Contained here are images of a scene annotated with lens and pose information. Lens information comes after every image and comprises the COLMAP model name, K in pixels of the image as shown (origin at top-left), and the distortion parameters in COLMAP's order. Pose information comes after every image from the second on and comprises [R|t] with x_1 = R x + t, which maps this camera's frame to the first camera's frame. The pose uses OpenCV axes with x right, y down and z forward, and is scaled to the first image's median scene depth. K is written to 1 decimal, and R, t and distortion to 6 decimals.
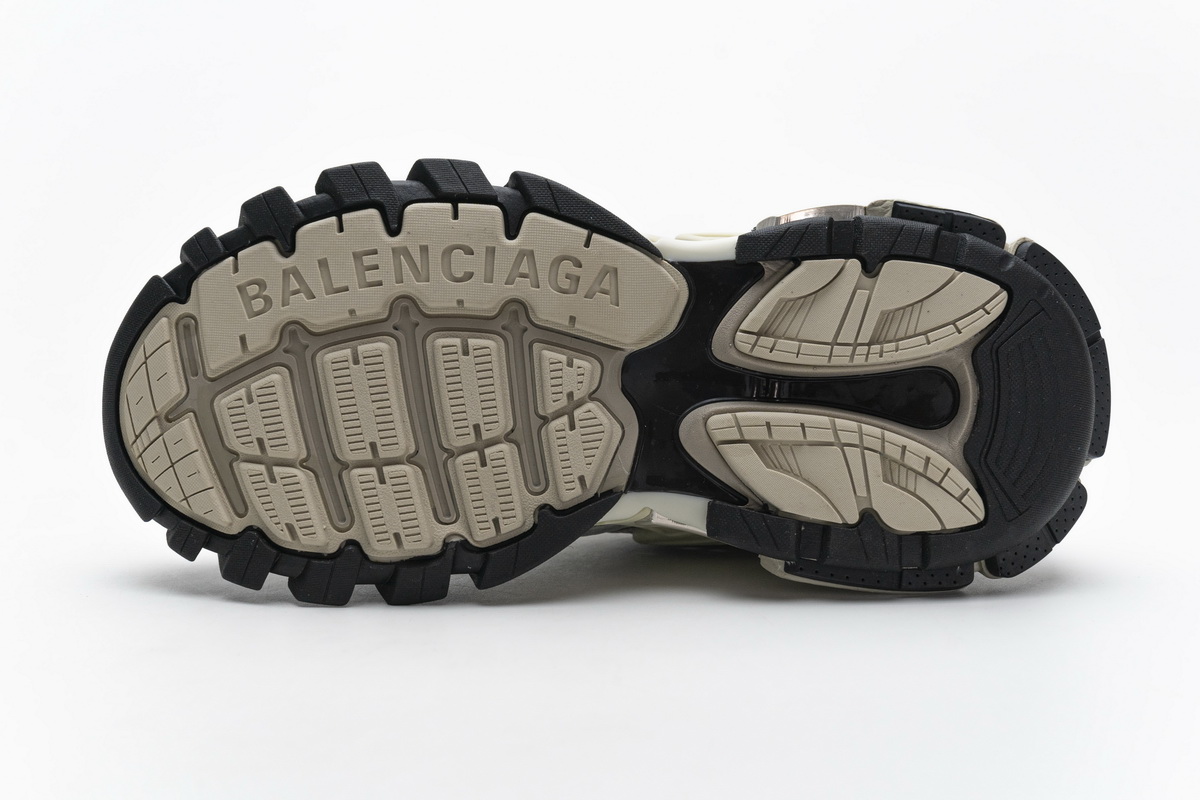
lens RADIAL K [[2402.6, 0, 601.3], [0, 2402.6, 397.9], [0, 0, 1]] dist [0.016345, 0.000000]
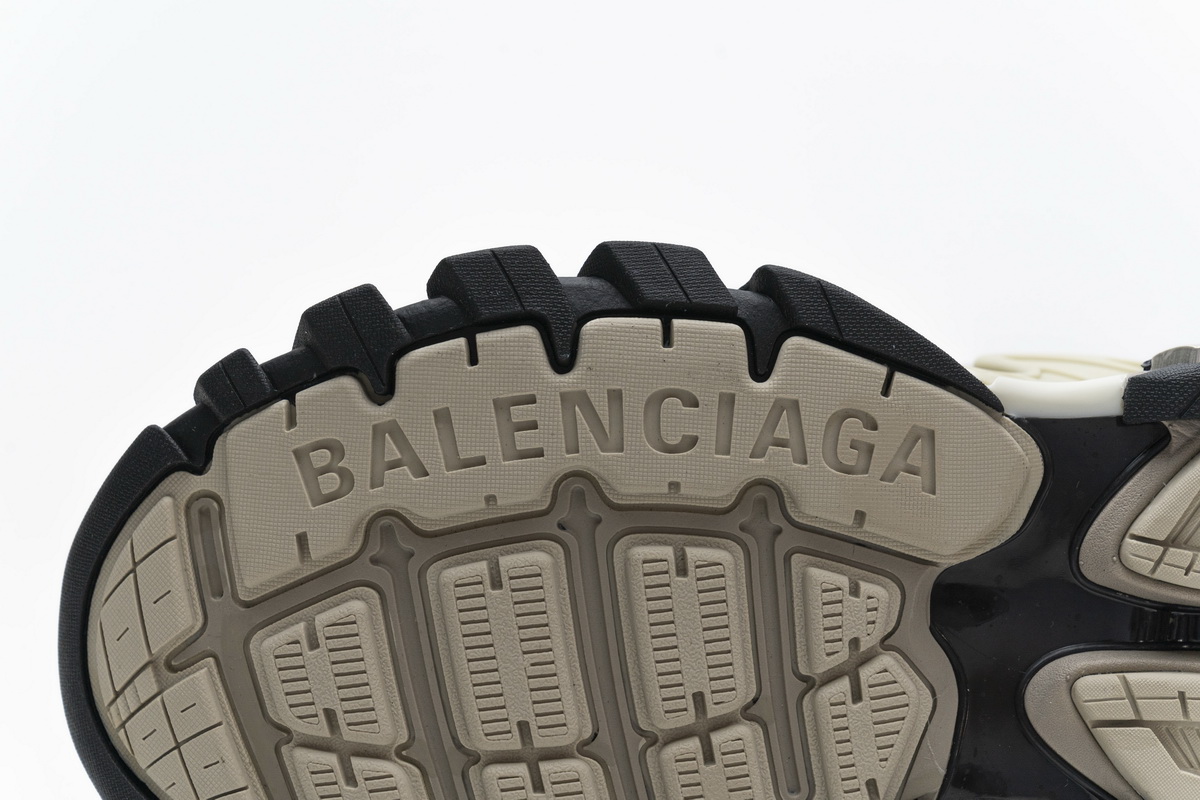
lens RADIAL K [[2402.6, 0, 598.4], [0, 2402.6, 402.0], [0, 0, 1]] dist [0.016345, 0.000000]
pose [[0.999155, 0.014895, 0.038301, -0.099656], [-0.015180, 0.999859, 0.007147, -0.064113], [-0.038189, -0.007723, 0.999241, 0.406350]]
